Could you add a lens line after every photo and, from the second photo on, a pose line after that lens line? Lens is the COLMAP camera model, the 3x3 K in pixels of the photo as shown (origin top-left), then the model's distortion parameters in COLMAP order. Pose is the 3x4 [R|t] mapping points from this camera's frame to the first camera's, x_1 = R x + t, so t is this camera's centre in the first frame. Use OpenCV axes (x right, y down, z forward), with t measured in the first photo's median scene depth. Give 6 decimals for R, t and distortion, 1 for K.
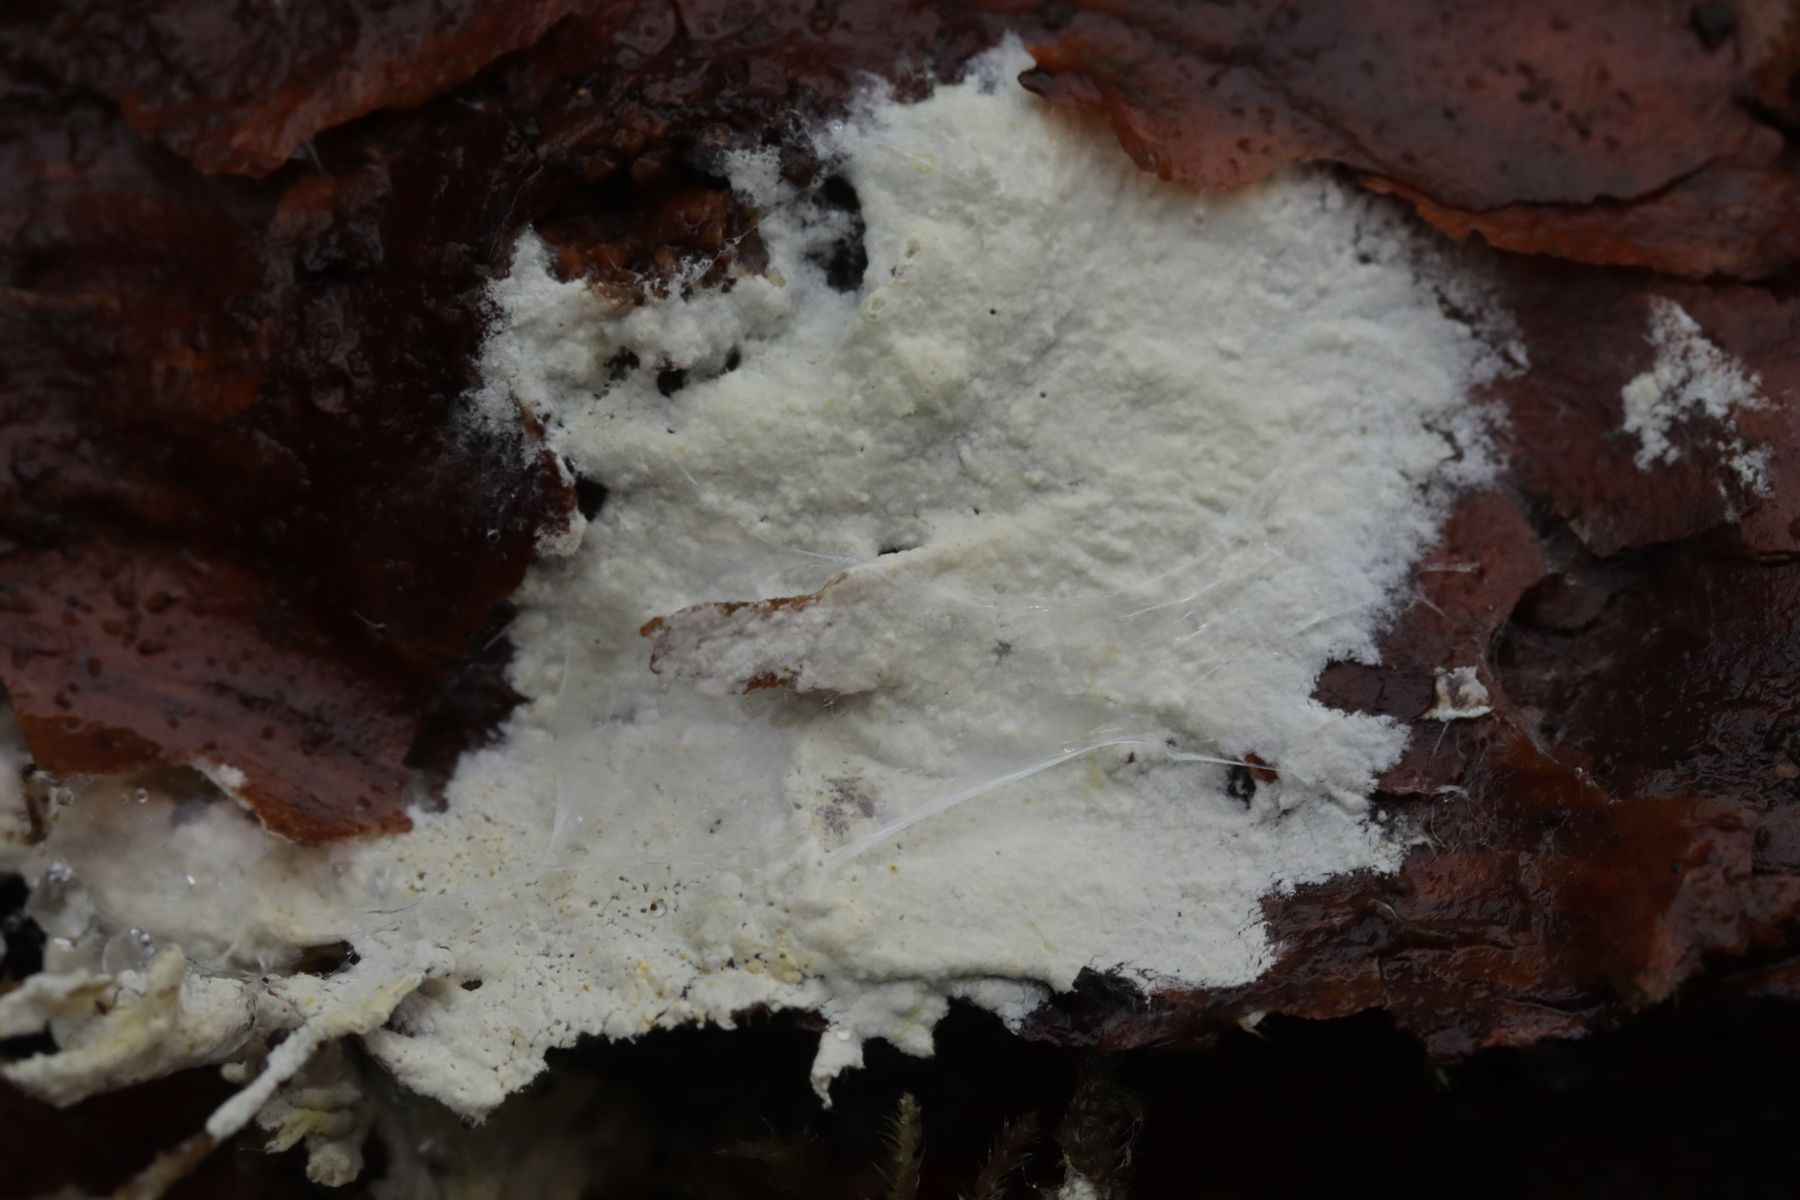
lens RADIAL K [[10282.1, 0, 900.1], [0, 10282.1, 599.6], [0, 0, 1]] dist [-0.047350, 0.000000]
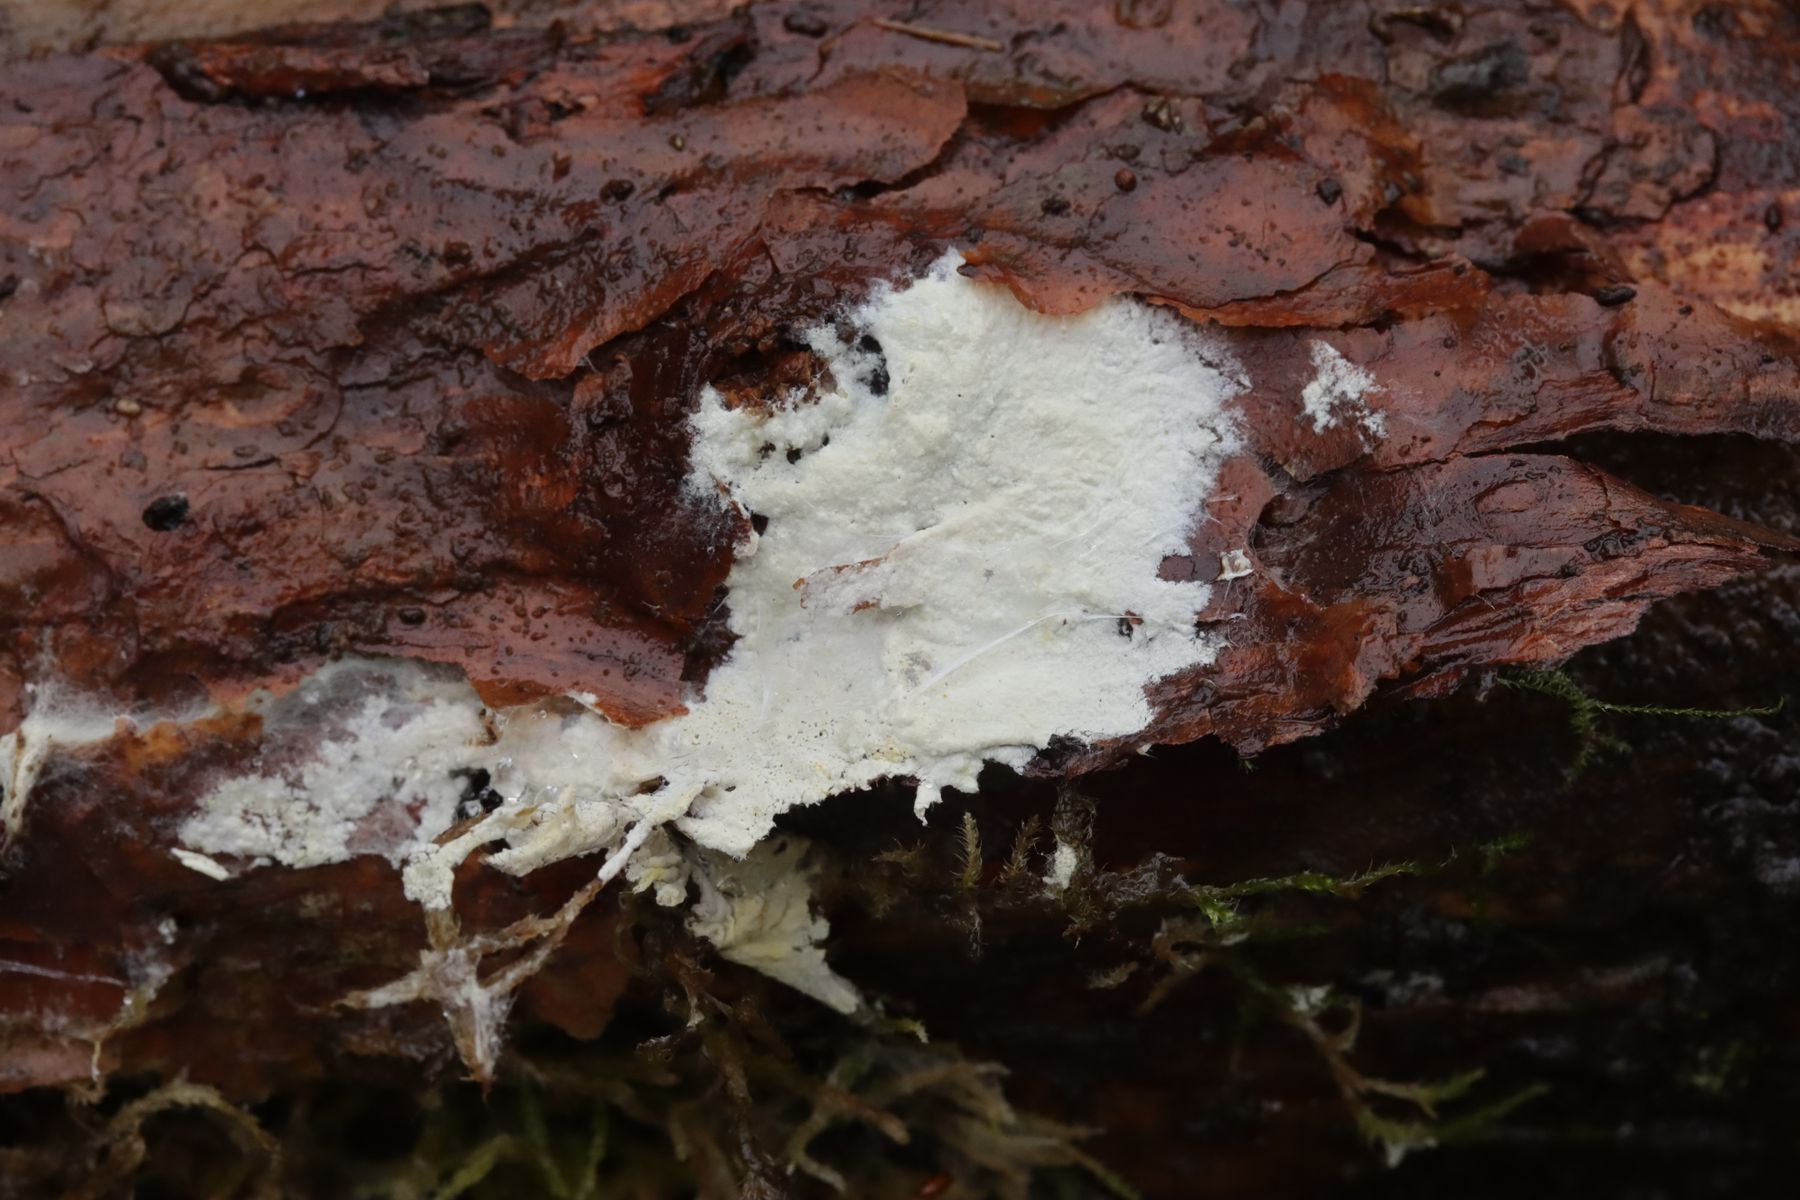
lens RADIAL K [[10282.1, 0, 896.2], [0, 10282.1, 600.8], [0, 0, 1]] dist [-0.047350, 0.000000]
pose [[0.989849, -0.135134, -0.044019, 0.074654], [0.133180, 0.990085, -0.044661, 0.090593], [0.049617, 0.038346, 0.998032, -0.860739]]
